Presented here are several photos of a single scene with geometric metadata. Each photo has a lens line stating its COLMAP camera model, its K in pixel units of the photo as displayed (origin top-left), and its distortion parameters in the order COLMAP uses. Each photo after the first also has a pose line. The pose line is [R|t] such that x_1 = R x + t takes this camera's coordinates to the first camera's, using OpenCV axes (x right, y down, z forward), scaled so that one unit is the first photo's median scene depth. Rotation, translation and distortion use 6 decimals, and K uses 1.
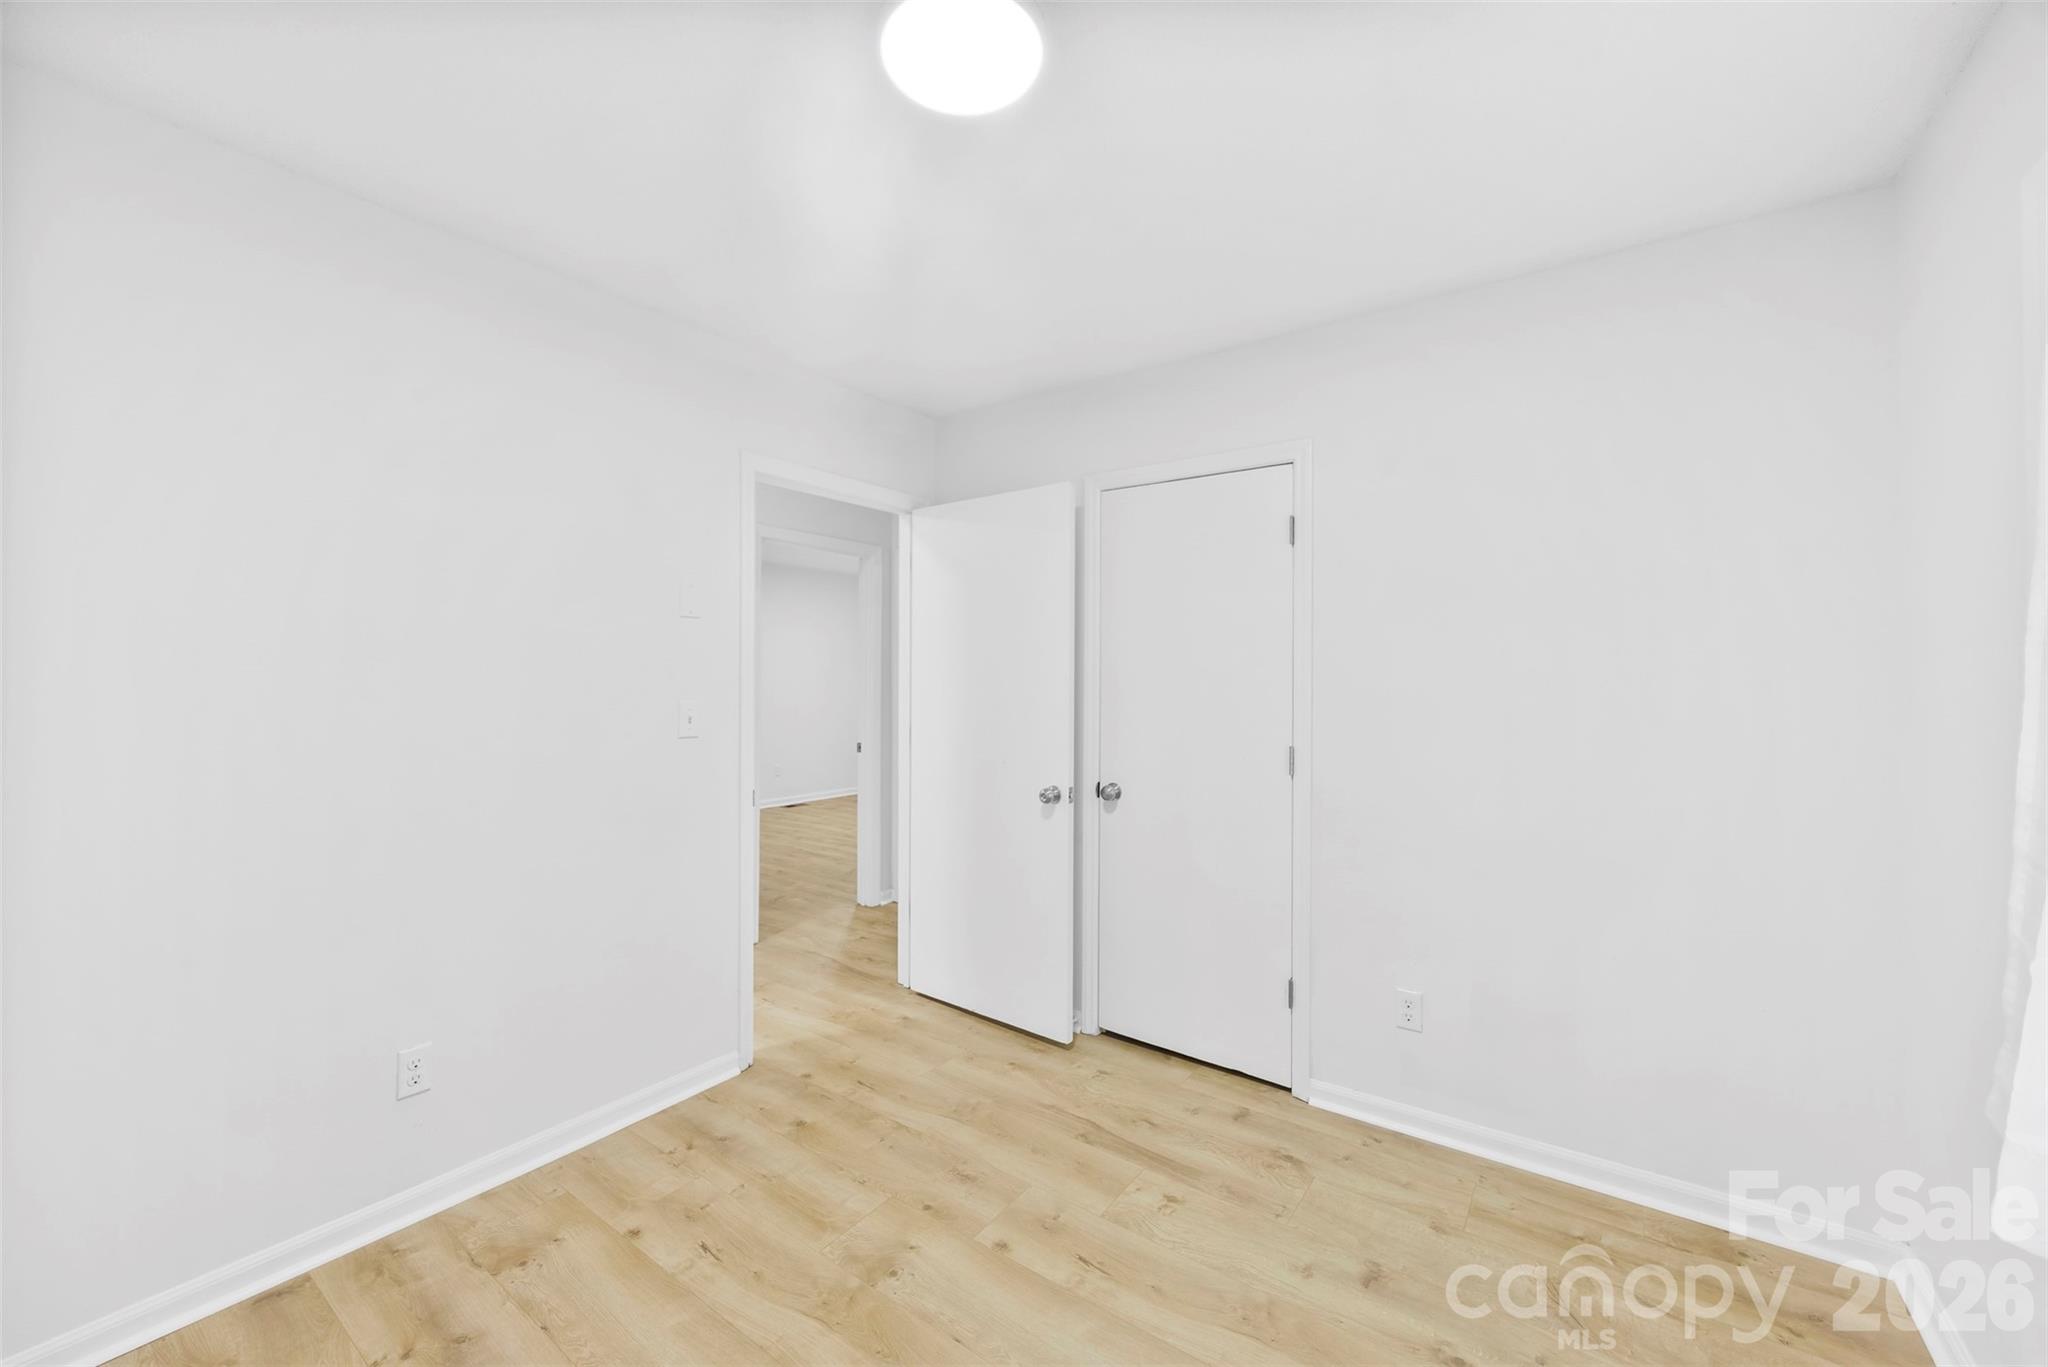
lens RADIAL K [[793.0, 0, 1020.1], [0, 793.0, 675.9], [0, 0, 1]] dist [-0.001635, -0.000747]
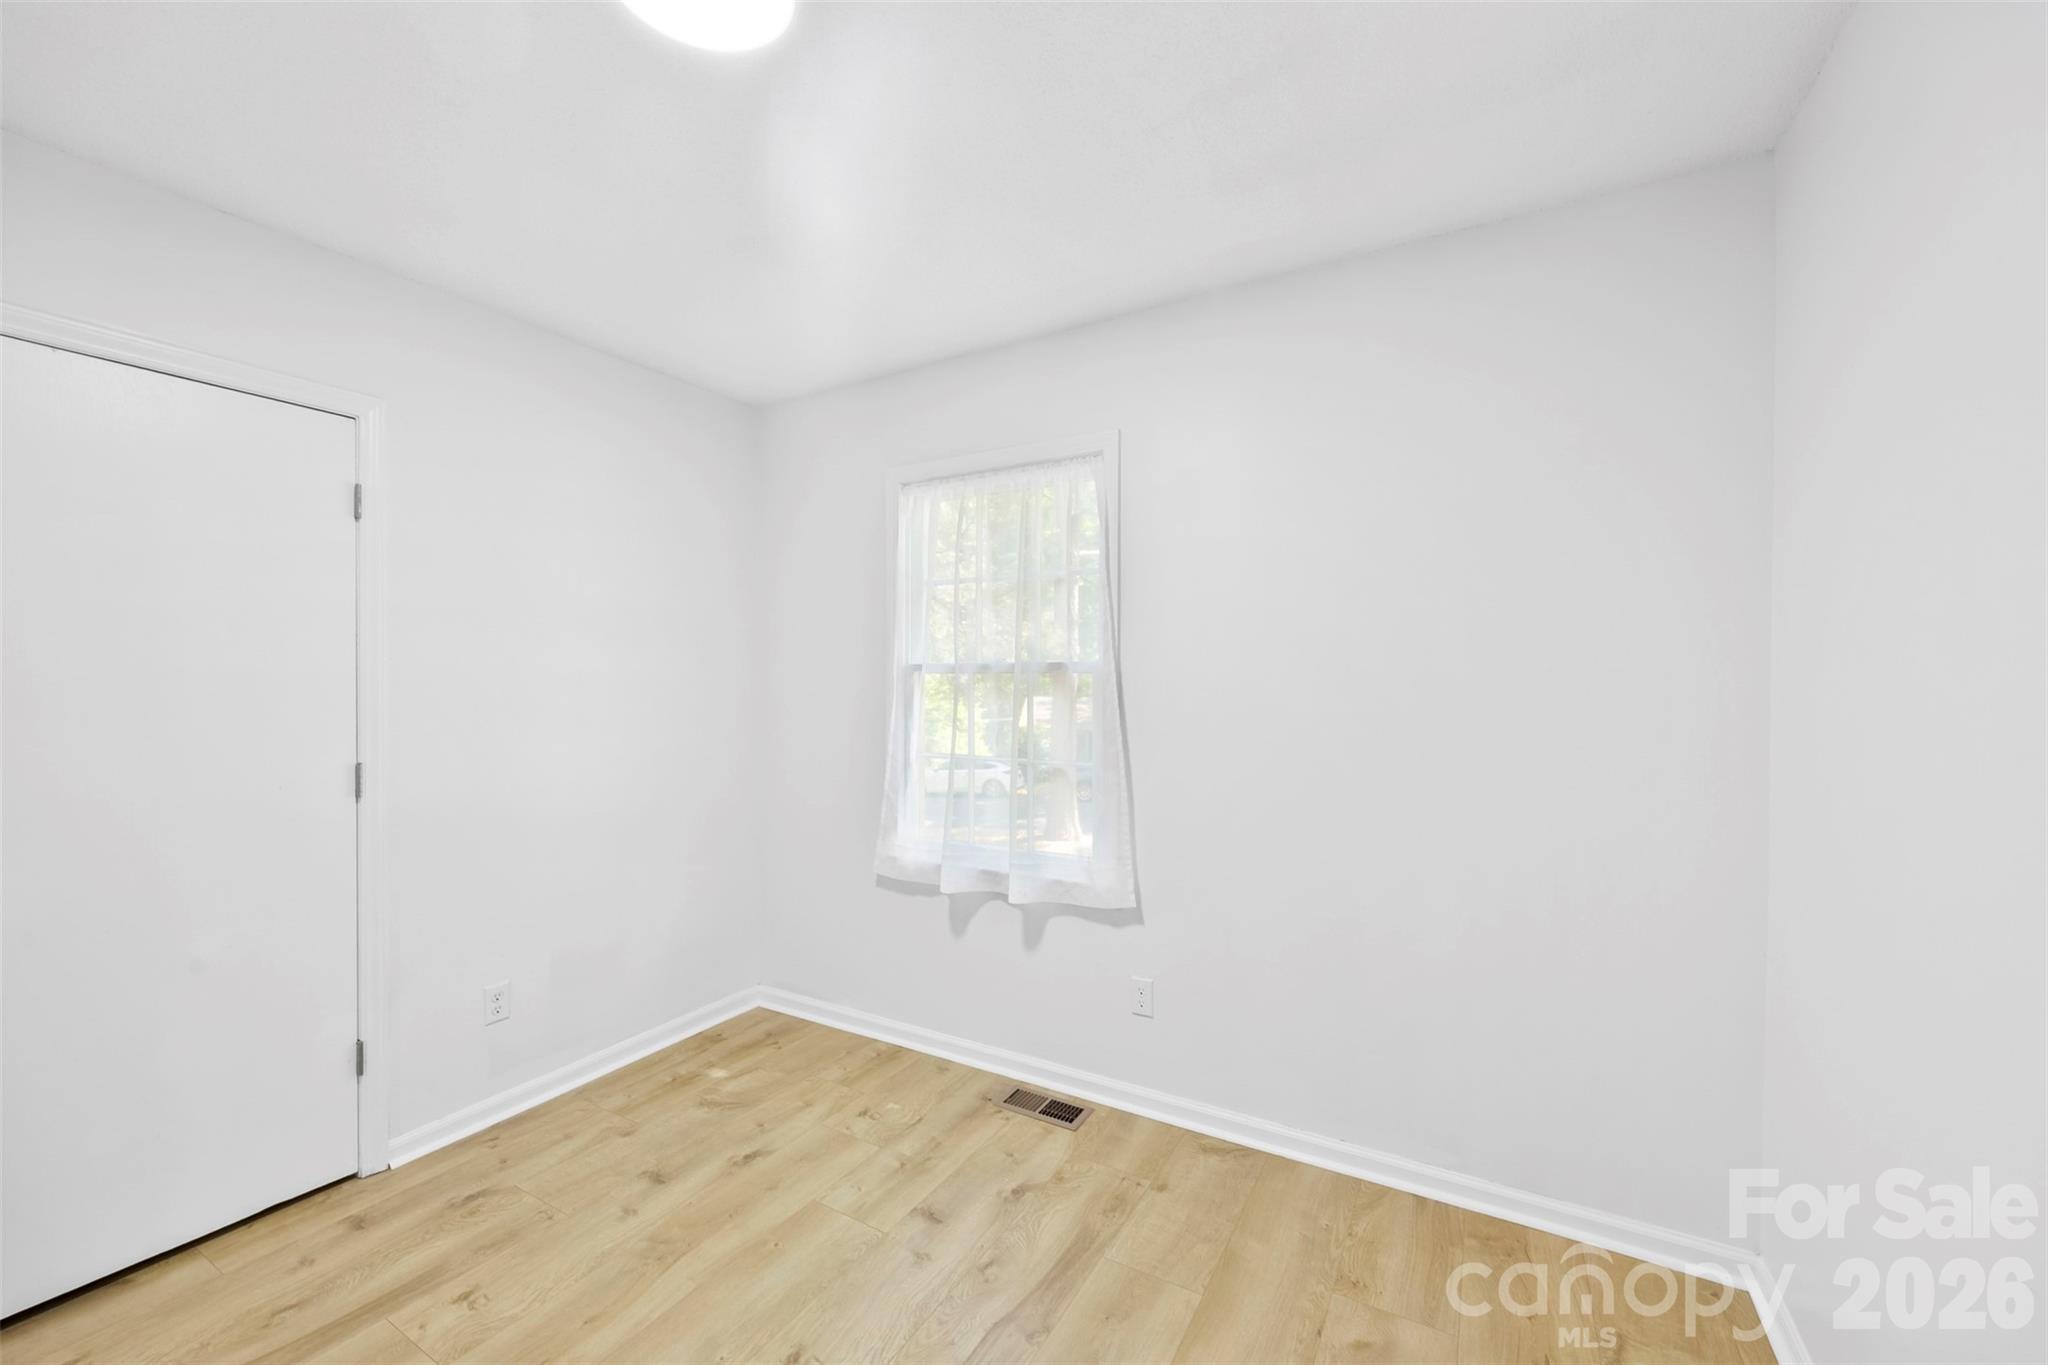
lens RADIAL K [[793.0, 0, 1019.5], [0, 793.0, 686.3], [0, 0, 1]] dist [-0.001635, -0.000747]
pose [[-0.101675, -0.001902, 0.994816, -0.669101], [-0.010070, 0.999949, 0.000882, -0.000046], [-0.994767, -0.009928, -0.101689, 0.471820]]
